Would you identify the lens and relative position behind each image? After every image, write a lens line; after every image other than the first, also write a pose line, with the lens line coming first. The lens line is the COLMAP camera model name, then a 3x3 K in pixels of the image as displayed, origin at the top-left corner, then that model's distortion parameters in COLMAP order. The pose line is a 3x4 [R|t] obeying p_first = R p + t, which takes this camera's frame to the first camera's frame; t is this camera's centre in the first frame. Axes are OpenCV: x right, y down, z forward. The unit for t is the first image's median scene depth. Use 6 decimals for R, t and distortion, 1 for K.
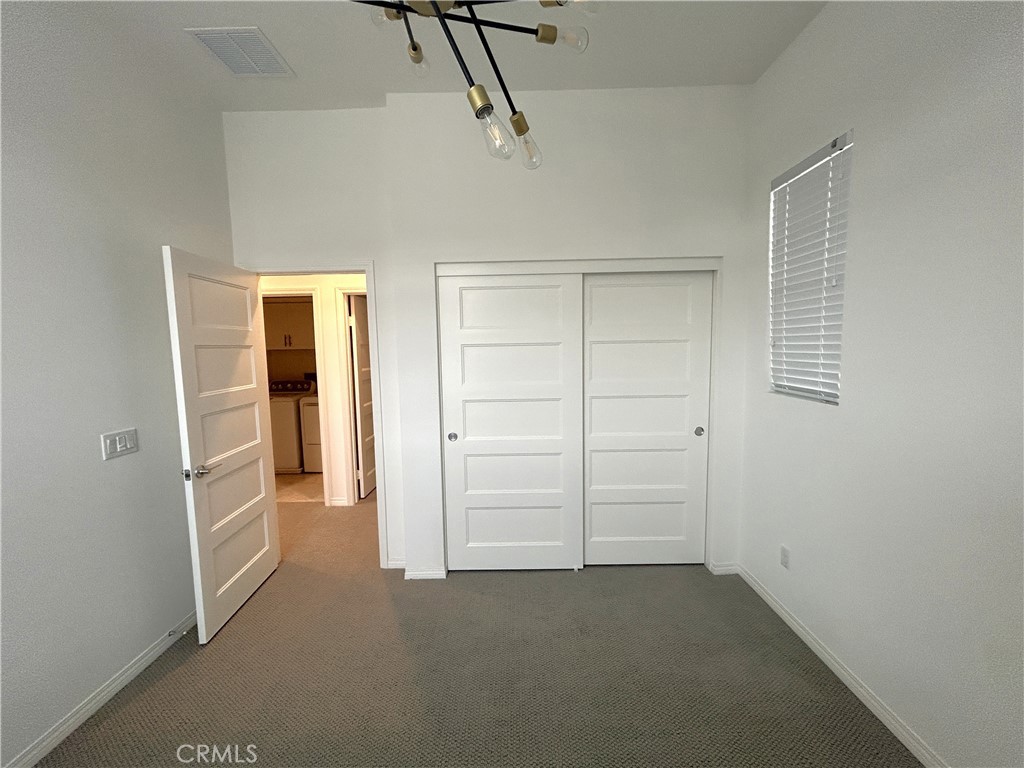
lens RADIAL K [[405.0, 0, 510.7], [0, 405.0, 379.7], [0, 0, 1]] dist [-0.012425, -0.000165]
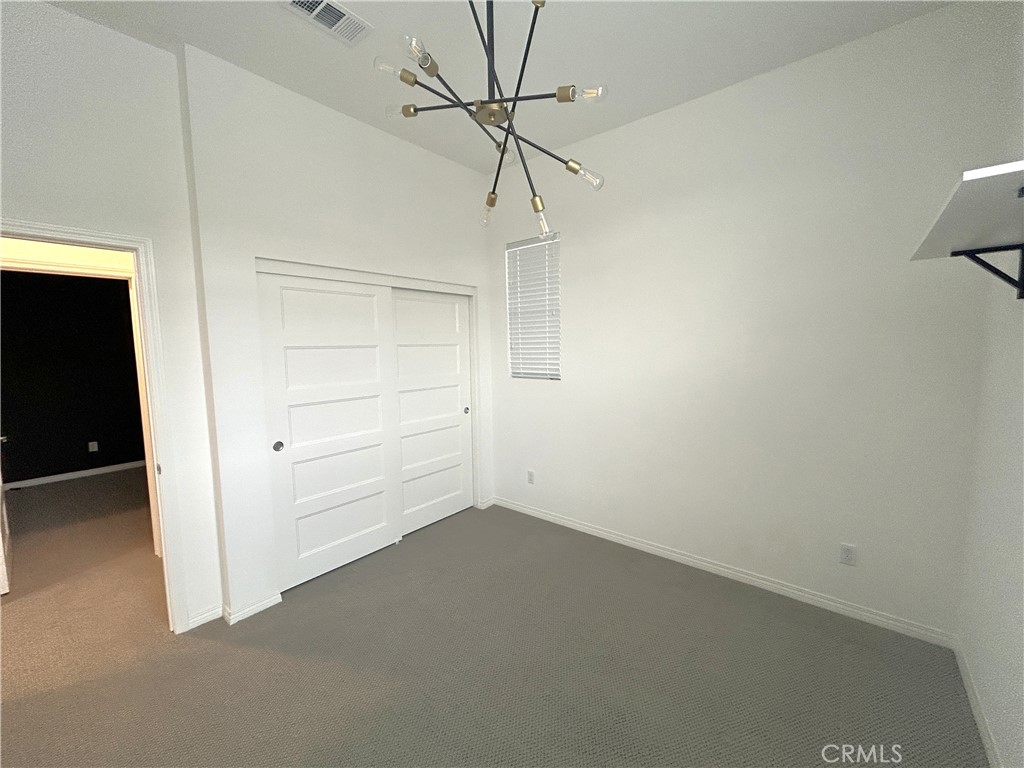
lens RADIAL K [[416.2, 0, 510.8], [0, 416.2, 382.4], [0, 0, 1]] dist [-0.001265, 0.000231]
pose [[0.630589, -0.062247, 0.773617, -0.573132], [0.071388, 0.997205, 0.022048, 0.012813], [-0.772827, 0.041323, 0.633270, -0.024459]]
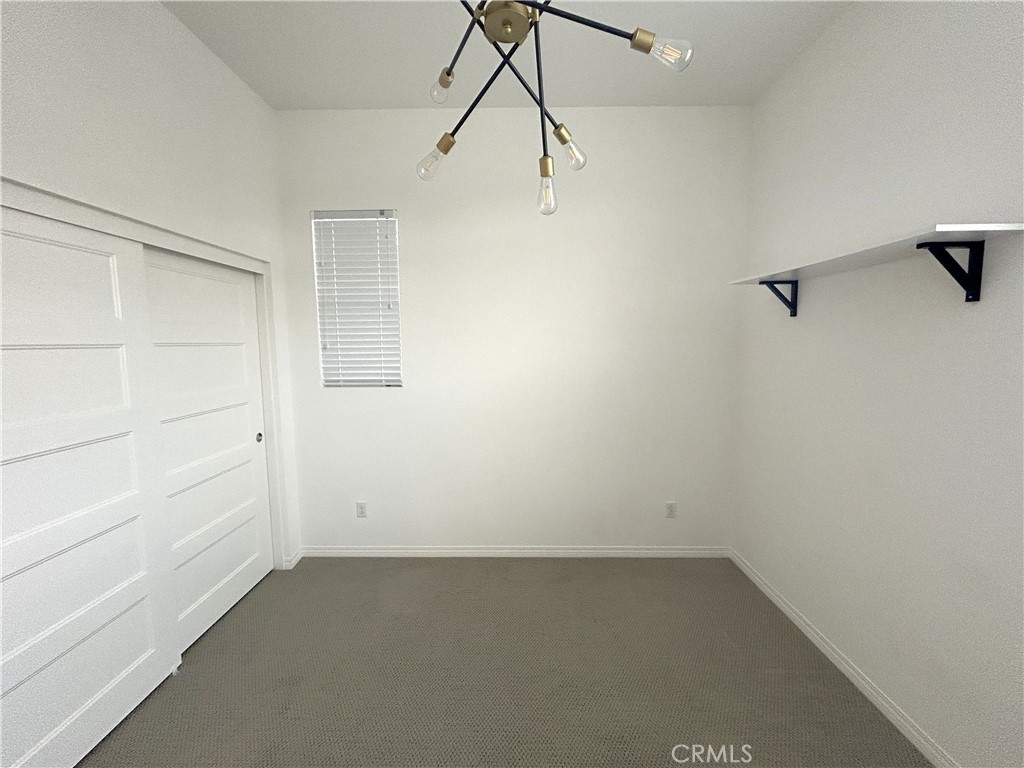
lens RADIAL K [[416.2, 0, 510.8], [0, 416.2, 382.4], [0, 0, 1]] dist [-0.001265, 0.000231]
pose [[-0.003461, -0.080310, 0.996764, -0.559922], [0.093534, 0.992374, 0.080281, -0.028977], [-0.995610, 0.093509, 0.004077, 0.409834]]
